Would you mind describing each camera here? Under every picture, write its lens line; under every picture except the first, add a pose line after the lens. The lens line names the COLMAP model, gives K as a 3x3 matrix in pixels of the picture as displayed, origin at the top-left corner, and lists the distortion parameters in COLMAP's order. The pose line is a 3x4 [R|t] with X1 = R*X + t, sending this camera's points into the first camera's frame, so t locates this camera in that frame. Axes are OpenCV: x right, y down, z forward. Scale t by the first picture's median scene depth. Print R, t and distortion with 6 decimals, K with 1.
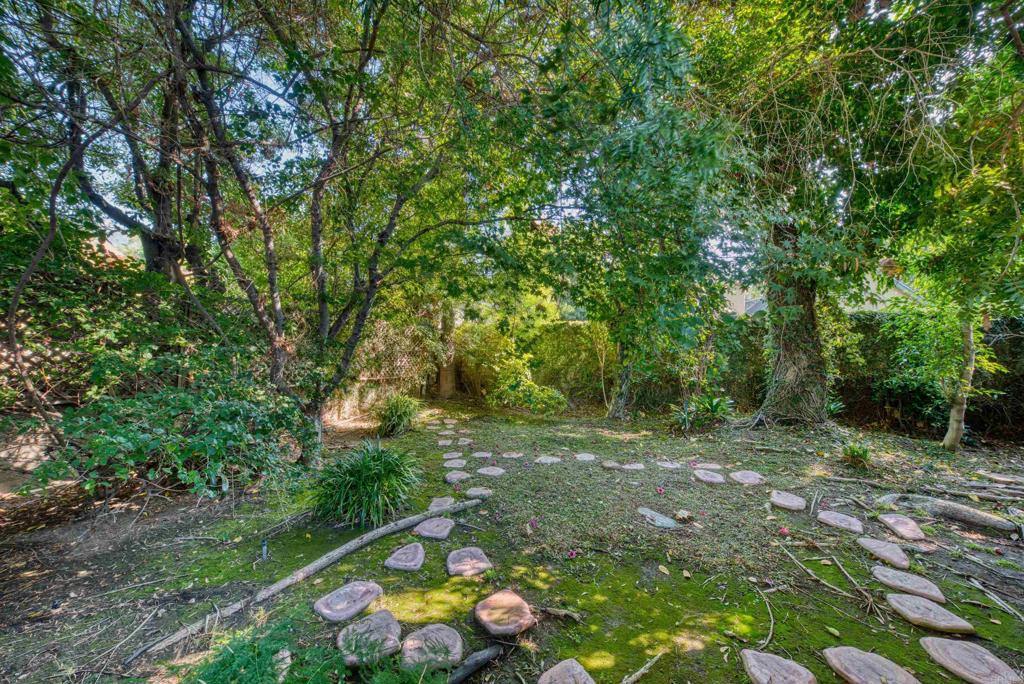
lens RADIAL K [[351.9, 0, 514.5], [0, 351.9, 348.2], [0, 0, 1]] dist [-0.000783, -0.003083]
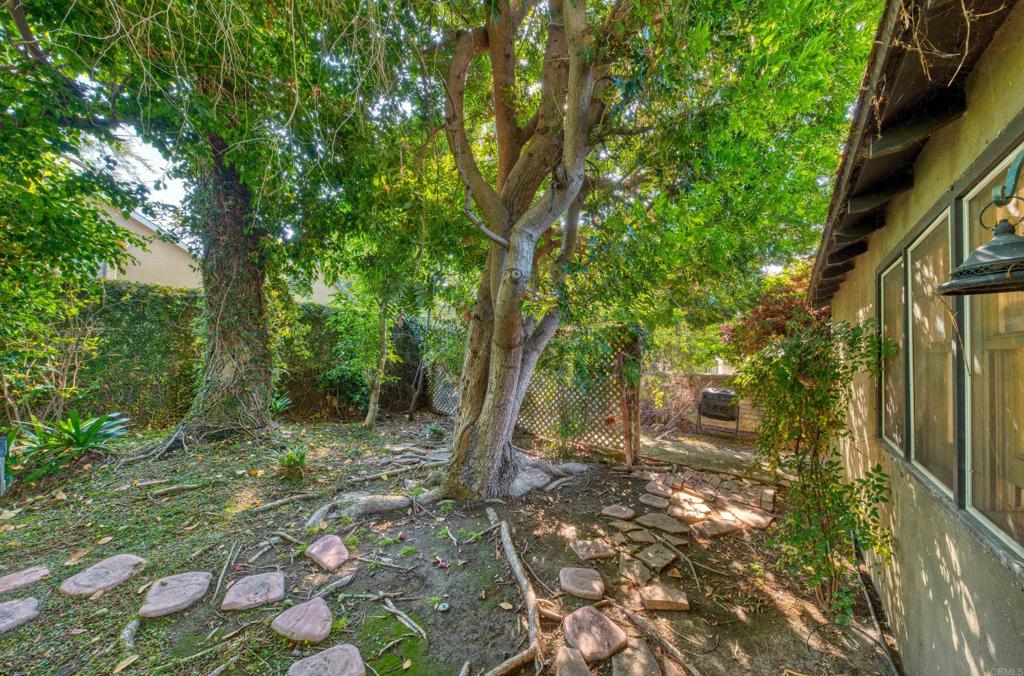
lens RADIAL K [[343.9, 0, 517.5], [0, 343.9, 344.0], [0, 0, 1]] dist [0.019219, -0.008517]
pose [[0.264314, 0.025816, 0.964091, 0.237546], [-0.040112, 0.999071, -0.015756, 0.002051], [-0.963602, -0.034507, 0.265104, 0.205963]]
